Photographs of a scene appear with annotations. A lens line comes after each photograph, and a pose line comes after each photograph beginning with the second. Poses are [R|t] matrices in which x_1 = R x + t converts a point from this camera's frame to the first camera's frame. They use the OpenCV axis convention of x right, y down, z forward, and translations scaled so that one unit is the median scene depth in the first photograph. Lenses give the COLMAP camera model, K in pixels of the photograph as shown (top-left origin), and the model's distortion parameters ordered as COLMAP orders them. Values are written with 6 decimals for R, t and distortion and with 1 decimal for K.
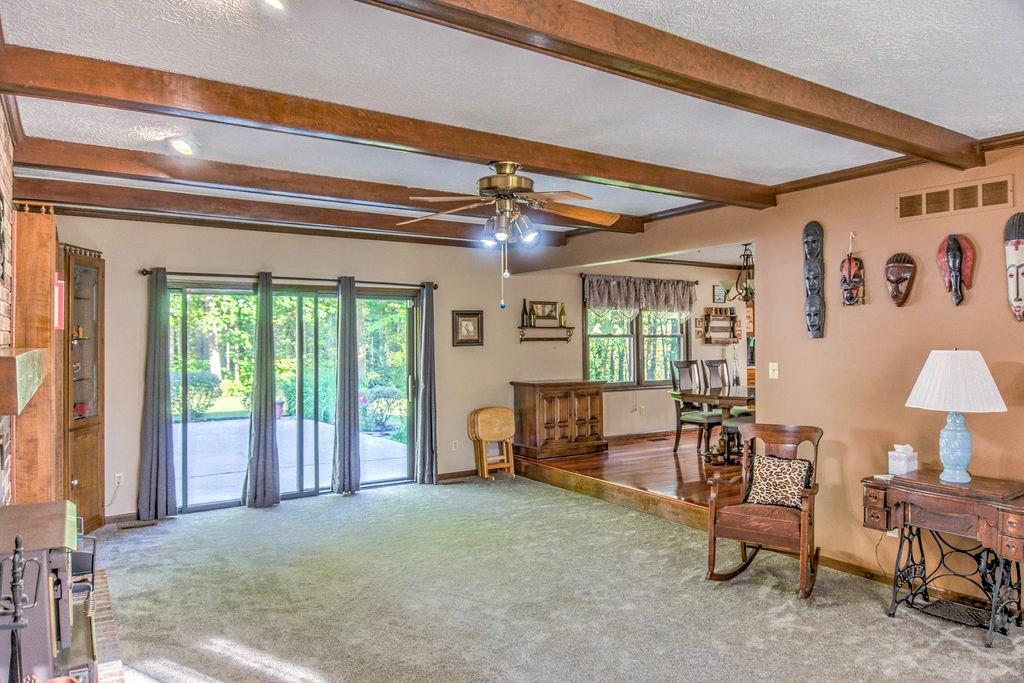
lens RADIAL K [[686.8, 0, 511.4], [0, 686.8, 339.7], [0, 0, 1]] dist [-0.005544, -0.030663]
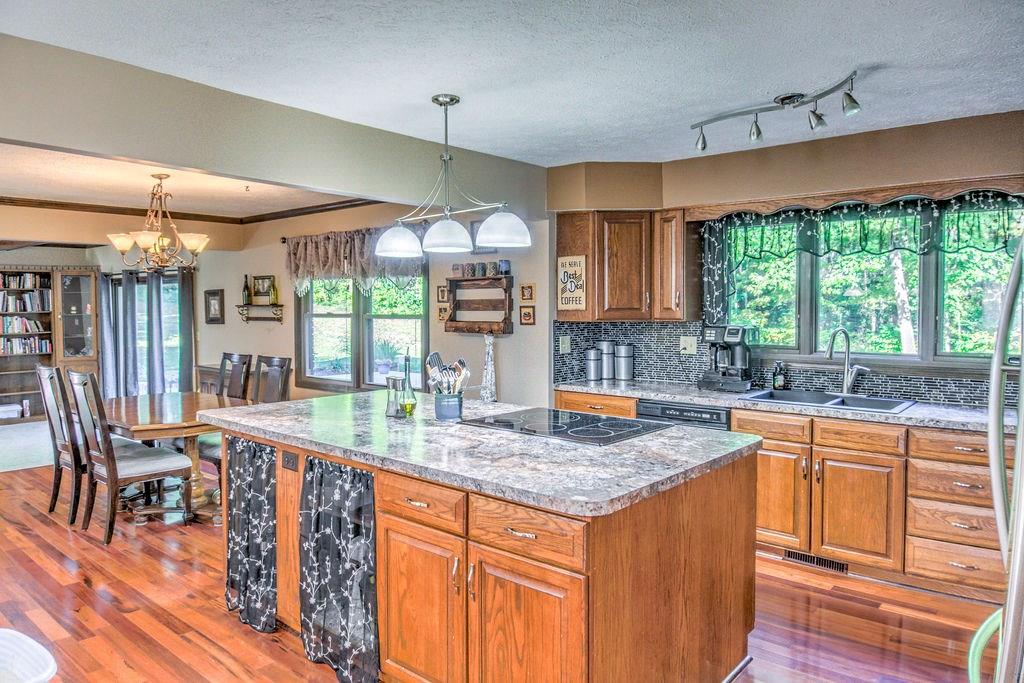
lens RADIAL K [[686.8, 0, 520.9], [0, 686.8, 332.0], [0, 0, 1]] dist [-0.005544, -0.030663]
pose [[0.284131, 0.046515, -0.957656, 1.006415], [0.008766, 0.998655, 0.051108, -0.026063], [0.958745, -0.022917, 0.283341, 1.090945]]
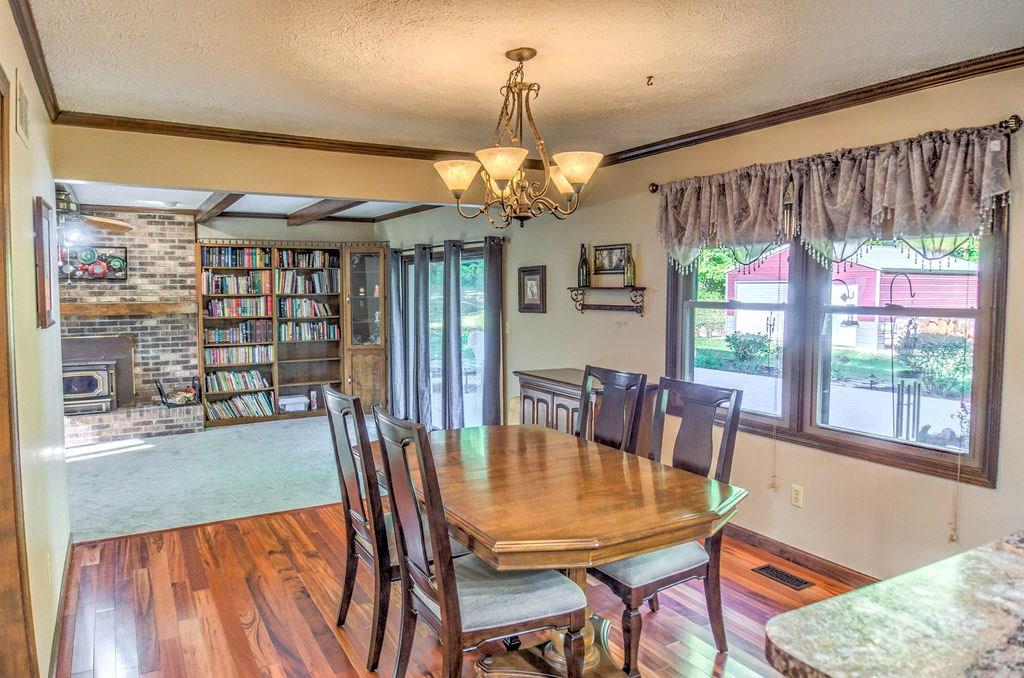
lens RADIAL K [[686.8, 0, 518.9], [0, 686.8, 331.3], [0, 0, 1]] dist [-0.005544, -0.030663]
pose [[-0.056701, 0.070813, -0.995877, 0.672335], [0.005239, 0.997489, 0.070630, -0.023222], [0.998377, -0.001213, -0.056929, 0.976409]]
